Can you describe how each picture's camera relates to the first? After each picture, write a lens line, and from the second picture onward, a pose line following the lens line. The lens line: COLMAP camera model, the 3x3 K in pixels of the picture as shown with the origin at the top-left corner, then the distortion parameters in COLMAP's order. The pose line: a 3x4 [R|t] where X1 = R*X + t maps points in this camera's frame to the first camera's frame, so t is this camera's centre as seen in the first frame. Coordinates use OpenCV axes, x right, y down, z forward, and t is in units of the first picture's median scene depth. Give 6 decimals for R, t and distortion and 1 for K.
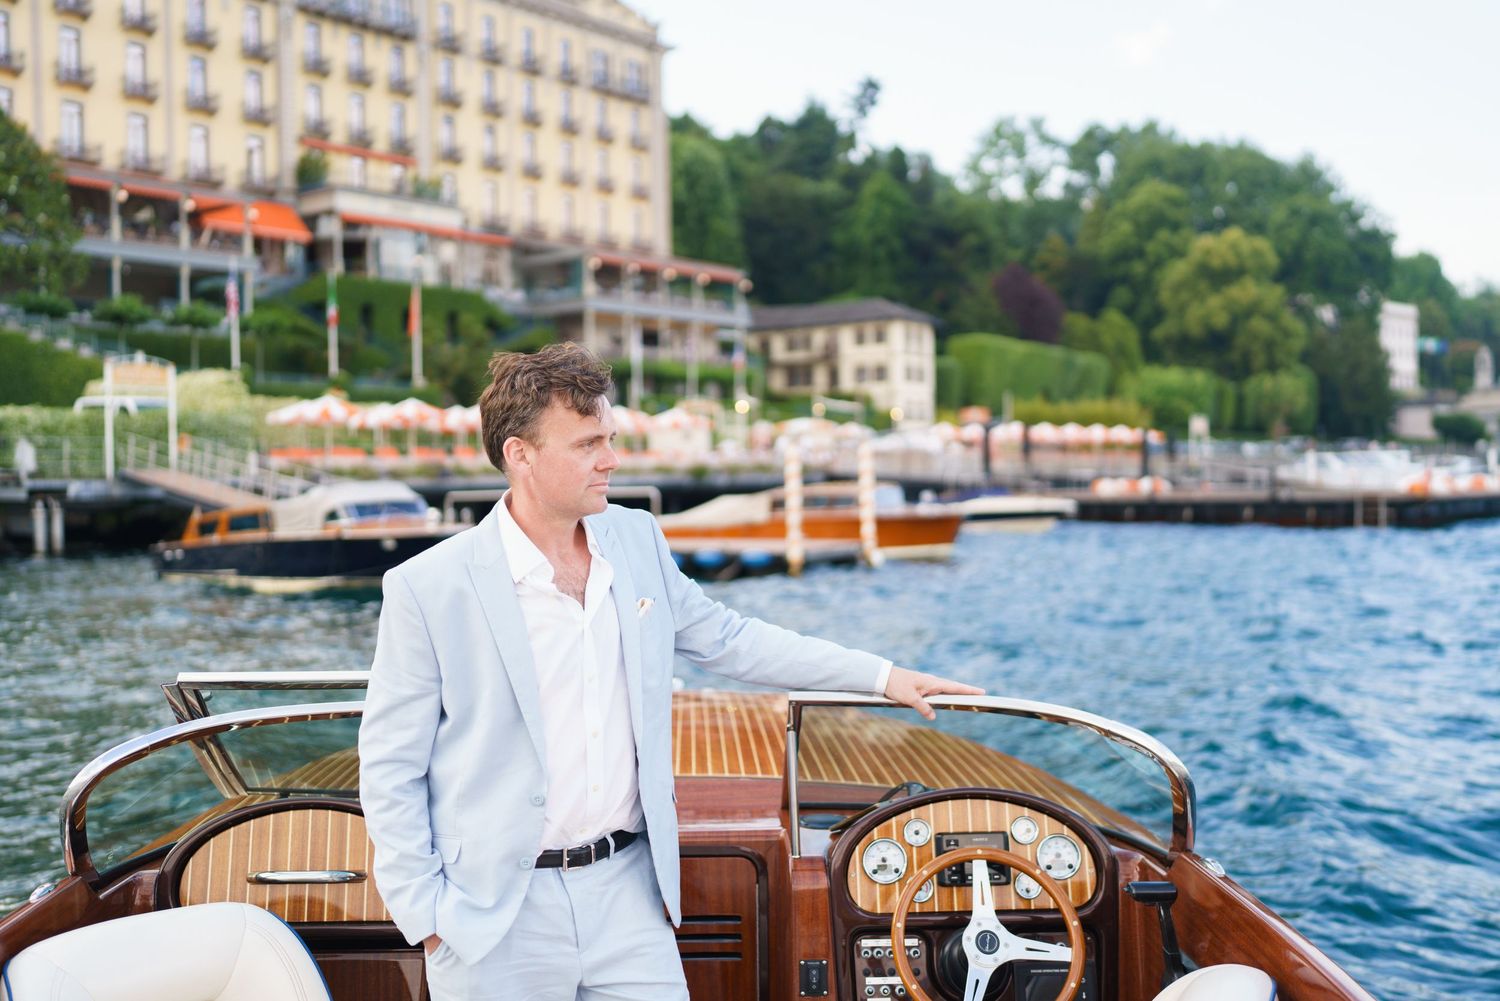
lens RADIAL K [[1539.2, 0, 734.6], [0, 1539.2, 499.1], [0, 0, 1]] dist [-0.031008, 0.132439]
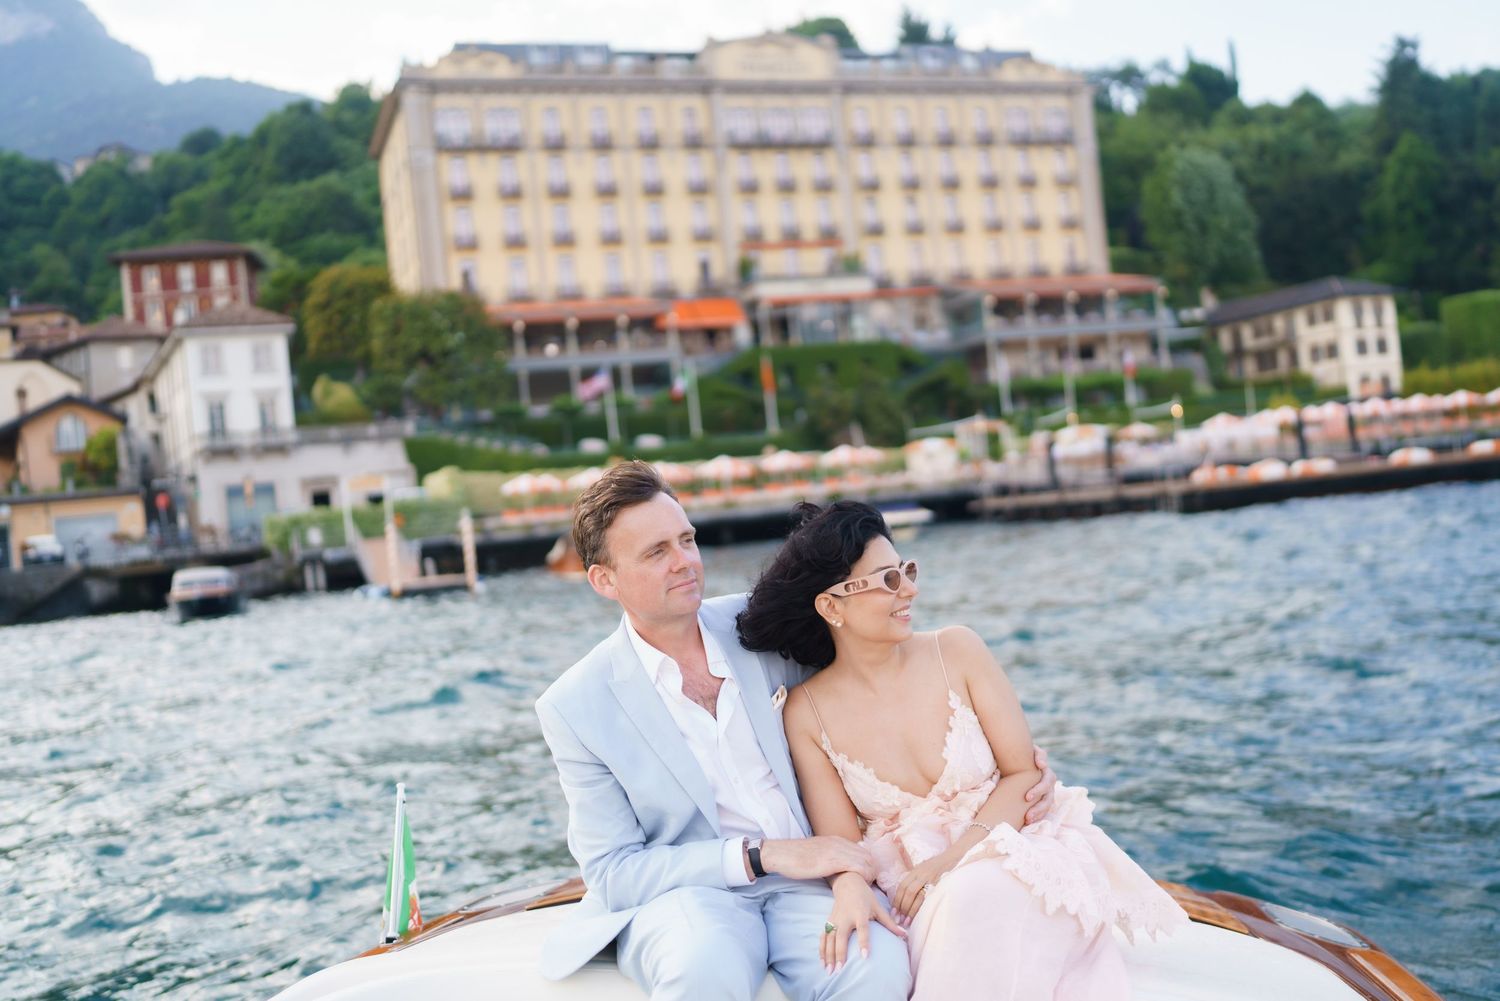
lens RADIAL K [[1470.1, 0, 749.5], [0, 1470.1, 500.7], [0, 0, 1]] dist [-0.049009, 0.162555]
pose [[0.850844, -0.076911, -0.519759, 0.295992], [0.083284, 0.996464, -0.011117, -0.003116], [0.518776, -0.033829, 0.854240, -0.057174]]
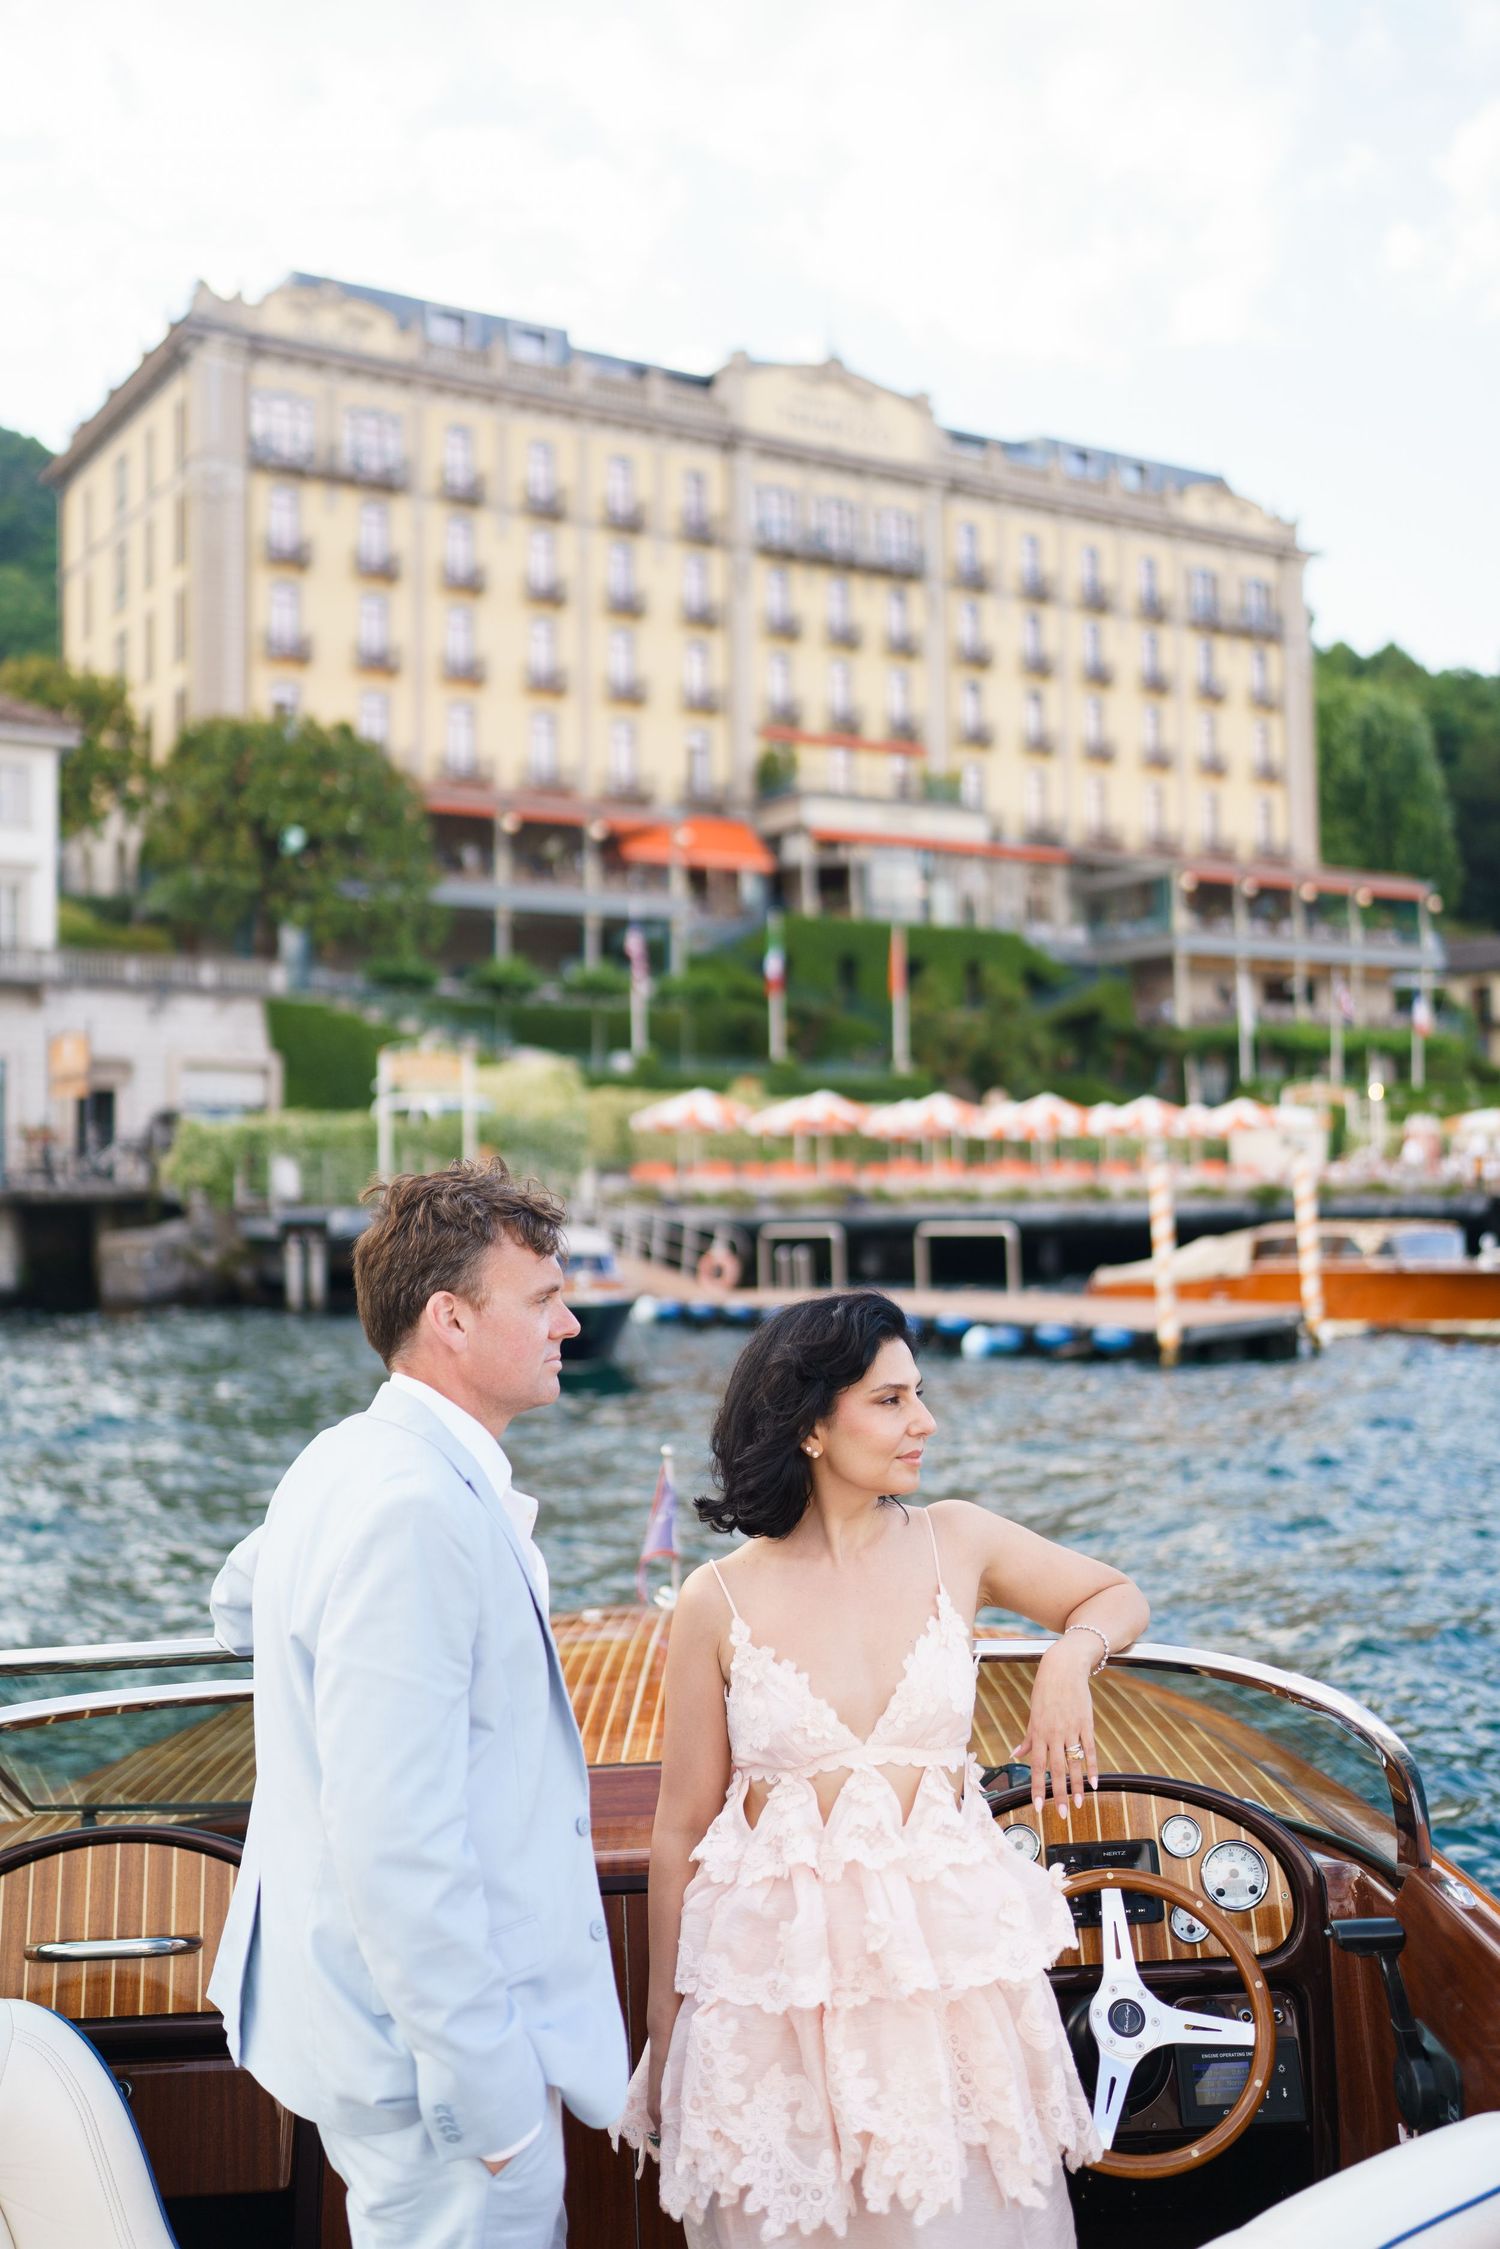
lens RADIAL K [[2299.8, 0, 757.6], [0, 2299.8, 1080.8], [0, 0, 1]] dist [-0.016659, 0.002384]
pose [[0.947450, -0.019572, -0.319305, 0.045547], [-0.001603, 0.997824, -0.065917, -0.000334], [0.319901, 0.062965, 0.945357, -0.002823]]
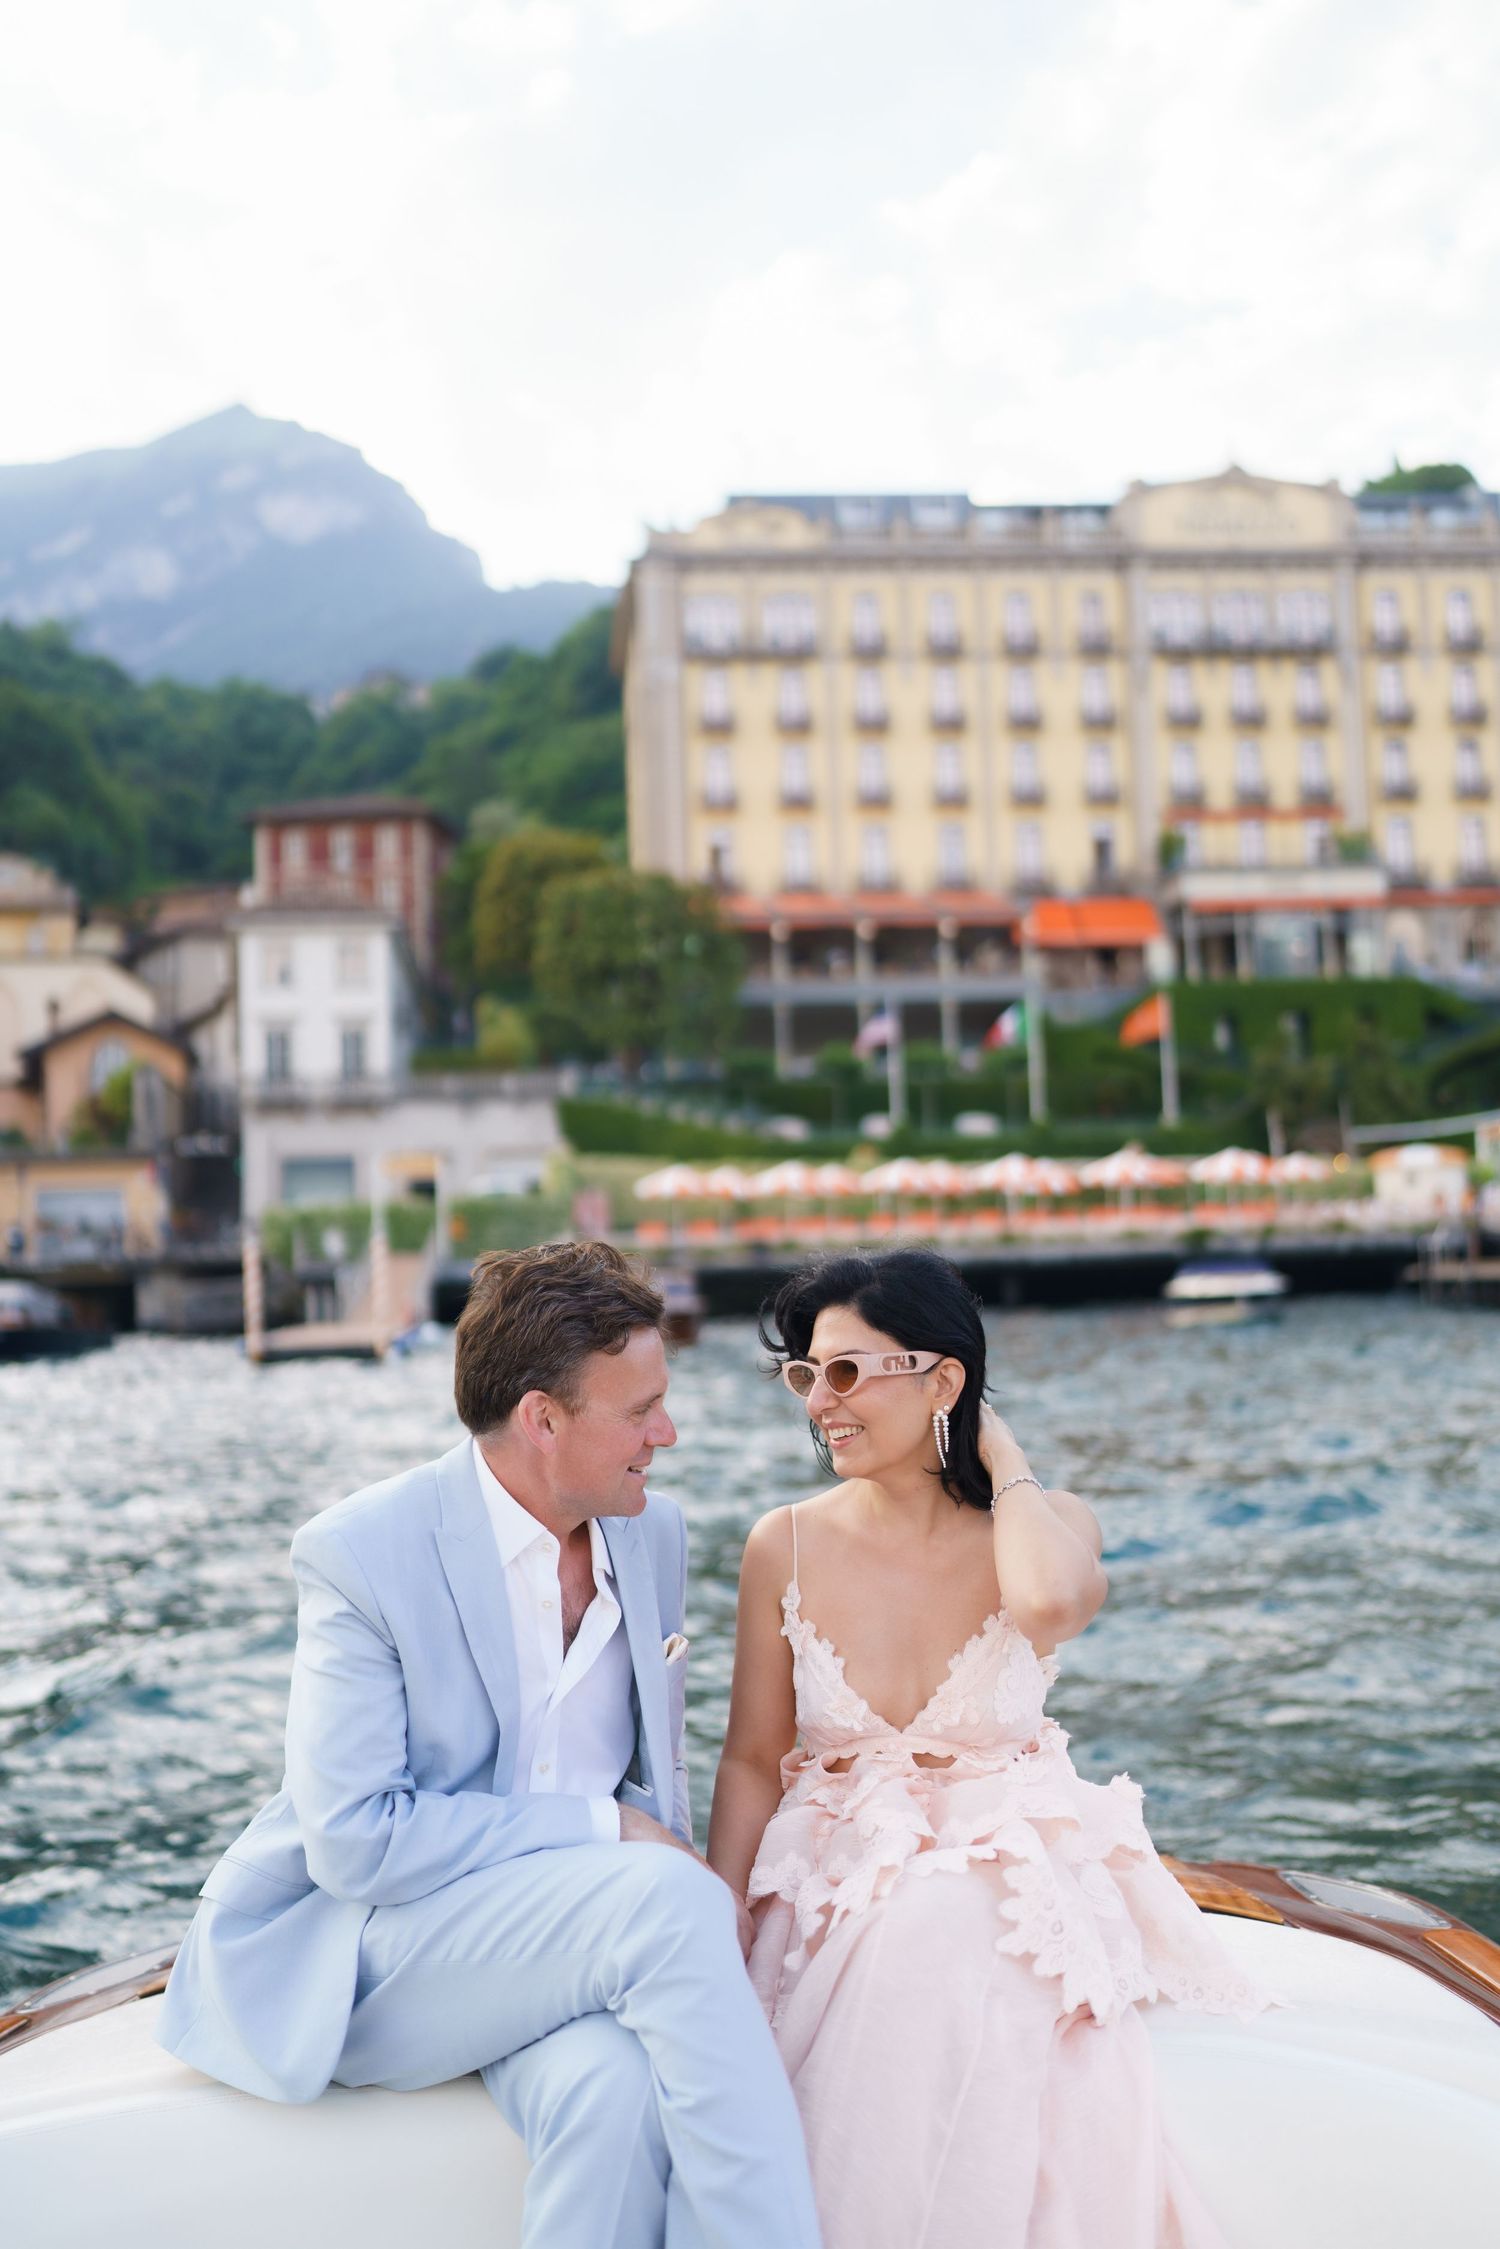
lens RADIAL K [[2197.6, 0, 740.6], [0, 2197.6, 1113.0], [0, 0, 1]] dist [-0.043100, 0.203920]
pose [[0.688136, -0.058301, -0.723236, 0.318813], [0.014540, 0.997675, -0.066589, -0.004988], [0.725436, 0.035307, 0.687383, 0.049250]]
